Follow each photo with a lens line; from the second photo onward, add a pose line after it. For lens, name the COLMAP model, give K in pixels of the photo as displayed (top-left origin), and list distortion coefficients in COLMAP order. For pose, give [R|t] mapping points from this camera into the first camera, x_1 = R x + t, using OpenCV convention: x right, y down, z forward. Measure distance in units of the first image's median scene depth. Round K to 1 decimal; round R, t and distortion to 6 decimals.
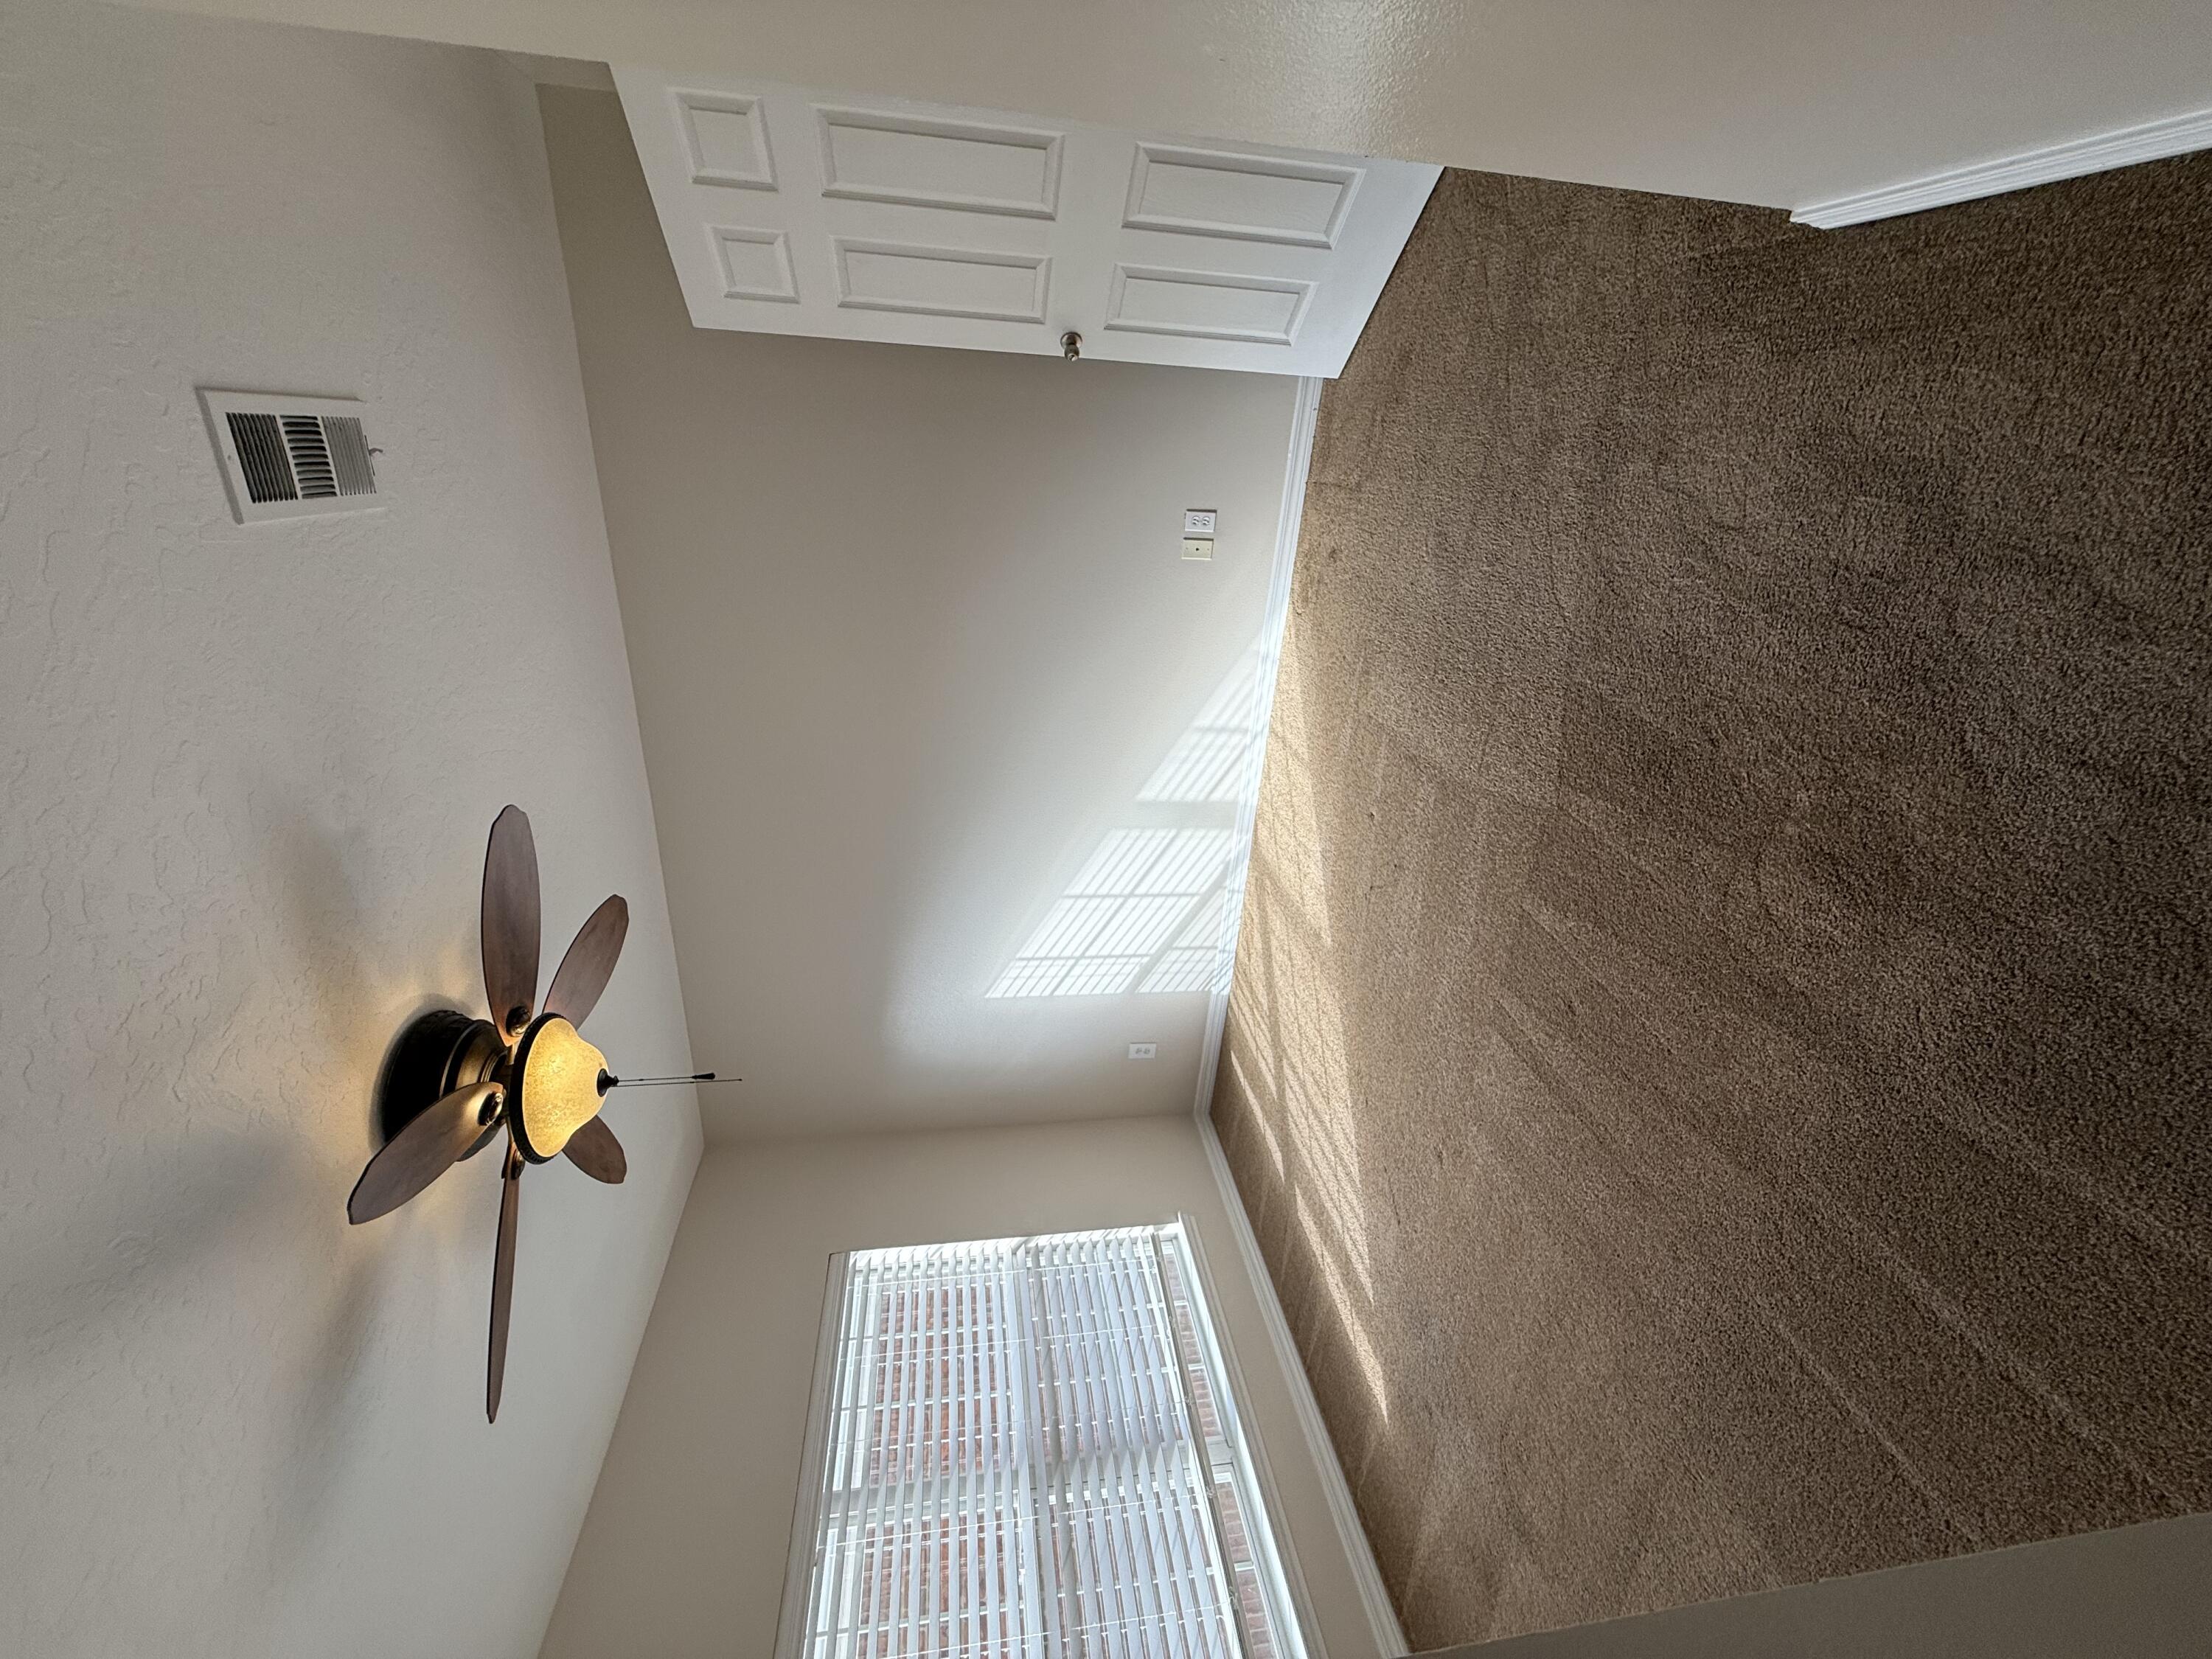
lens RADIAL K [[881.1, 0, 1105.8], [0, 881.1, 837.5], [0, 0, 1]] dist [-0.000190, 0.000799]
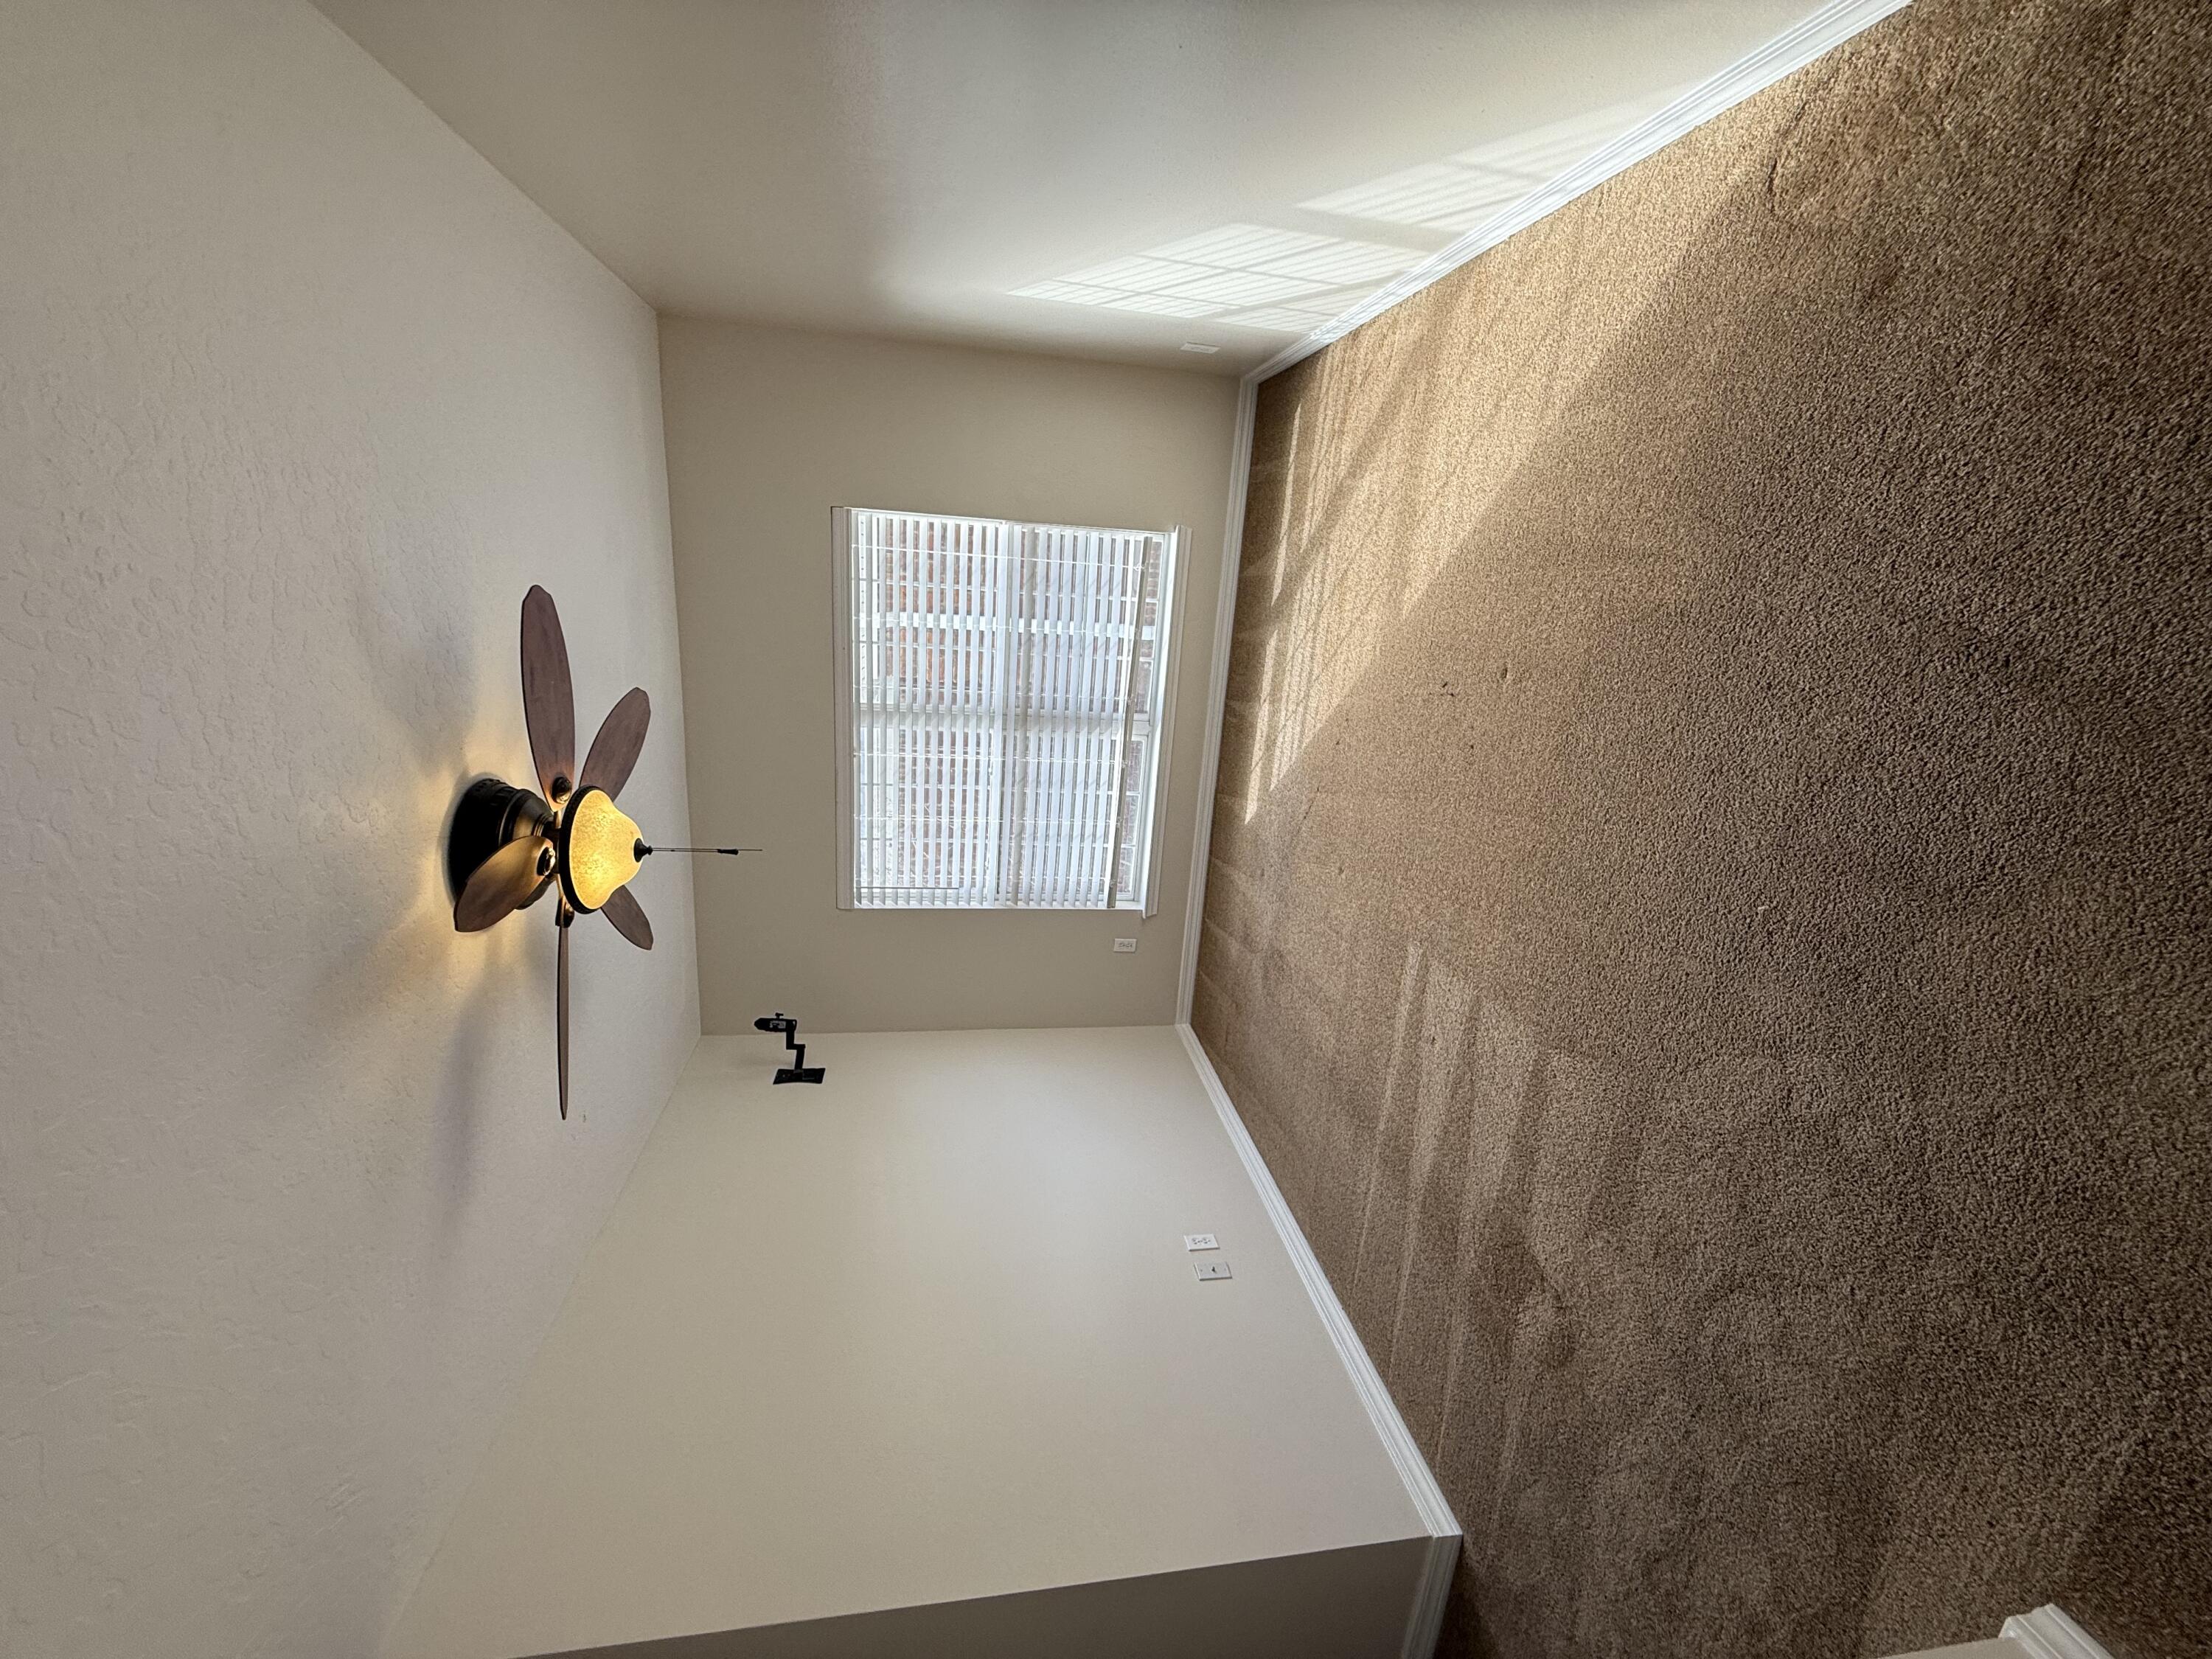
lens RADIAL K [[881.1, 0, 1099.2], [0, 881.1, 835.7], [0, 0, 1]] dist [-0.000190, 0.000799]
pose [[0.969903, 0.187409, 0.155453, -0.100569], [-0.184812, 0.150938, 0.971114, -0.516464], [0.158532, -0.970616, 0.181031, 0.497402]]
